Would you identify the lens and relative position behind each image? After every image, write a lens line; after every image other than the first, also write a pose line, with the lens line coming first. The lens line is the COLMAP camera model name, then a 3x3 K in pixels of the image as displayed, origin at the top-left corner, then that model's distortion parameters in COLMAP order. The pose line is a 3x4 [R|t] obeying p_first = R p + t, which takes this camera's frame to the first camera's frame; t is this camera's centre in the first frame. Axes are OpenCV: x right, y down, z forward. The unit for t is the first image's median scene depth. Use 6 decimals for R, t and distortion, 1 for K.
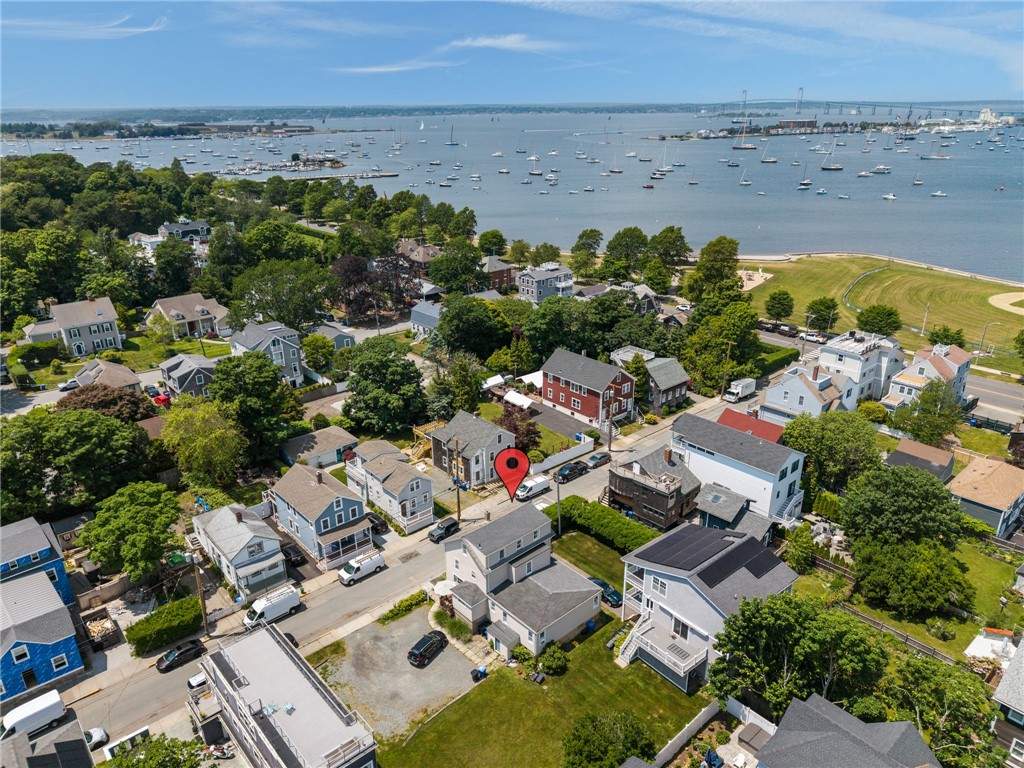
lens RADIAL K [[695.9, 0, 508.7], [0, 695.9, 387.3], [0, 0, 1]] dist [0.101110, -0.234943]
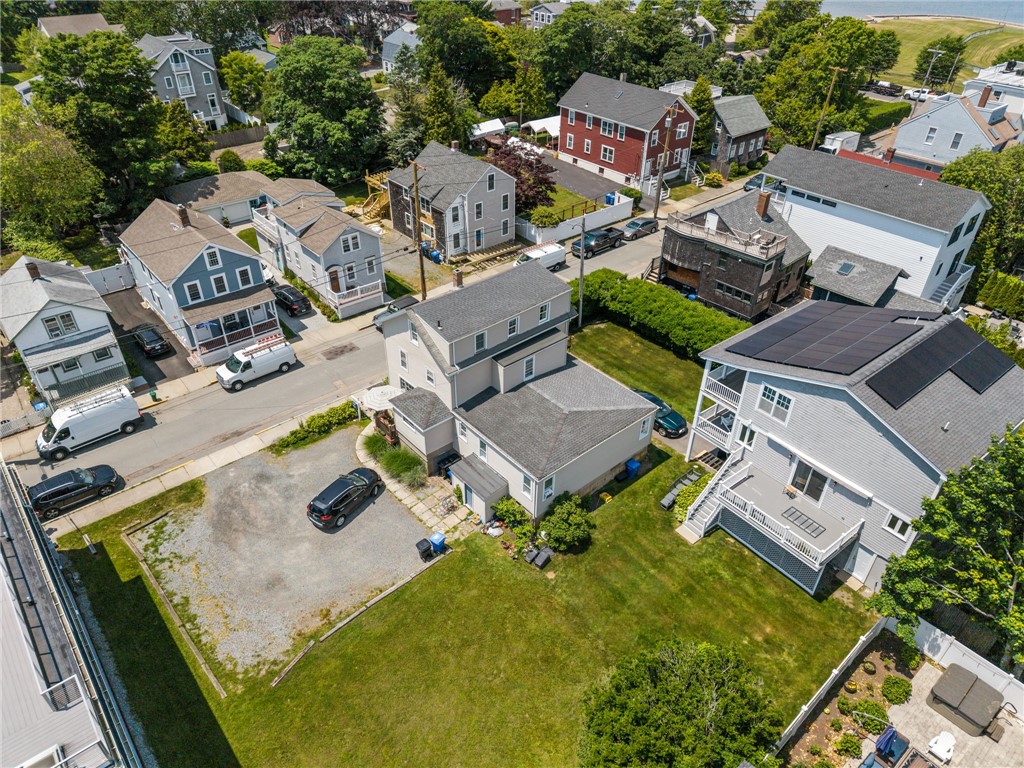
lens RADIAL K [[684.6, 0, 508.7], [0, 684.6, 387.9], [0, 0, 1]] dist [0.040374, -0.048263]
pose [[0.999579, 0.028405, -0.005865, 0.013937], [-0.026139, 0.969860, 0.242257, 0.121188], [0.012569, -0.242002, 0.970194, 0.398857]]
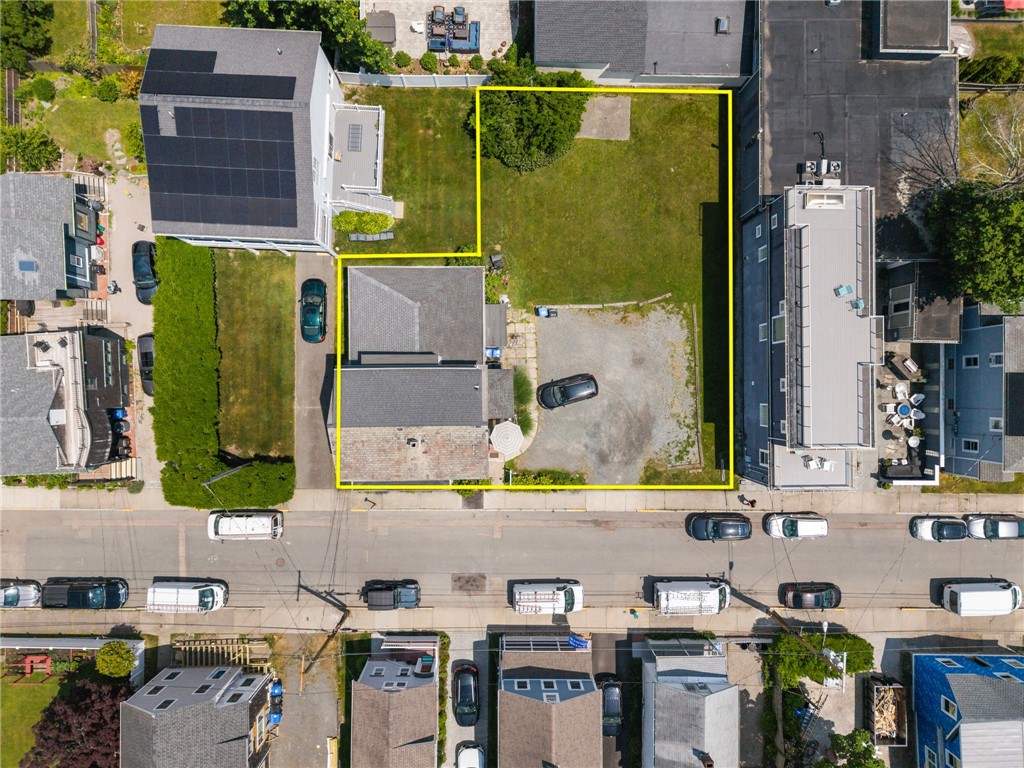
lens RADIAL K [[684.6, 0, 508.7], [0, 684.6, 387.9], [0, 0, 1]] dist [0.040374, -0.048263]
pose [[-0.748921, -0.662659, -0.001217, -0.051143], [0.236745, -0.269277, 0.933510, -0.283536], [-0.618926, 0.698837, 0.358548, 0.633329]]
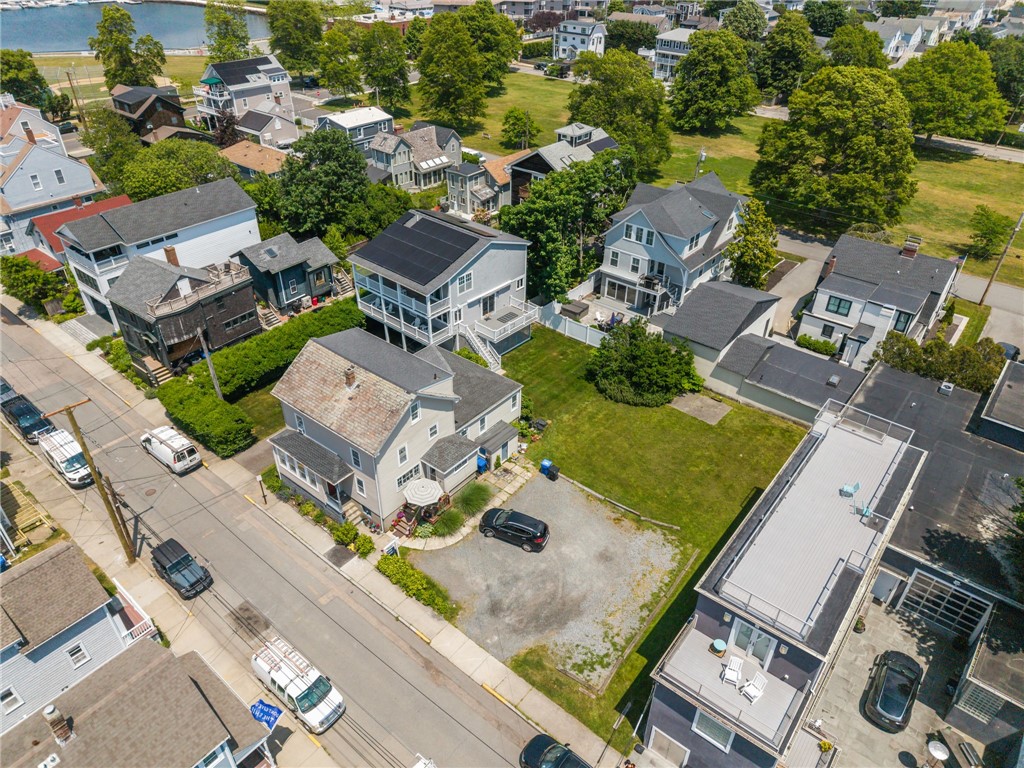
lens RADIAL K [[684.6, 0, 508.7], [0, 684.6, 387.9], [0, 0, 1]] dist [0.040374, -0.048263]
pose [[-0.158122, -0.553766, 0.817521, -0.463569], [0.359396, 0.738871, 0.570004, -0.075518], [-0.919691, 0.383944, 0.082190, 0.743125]]
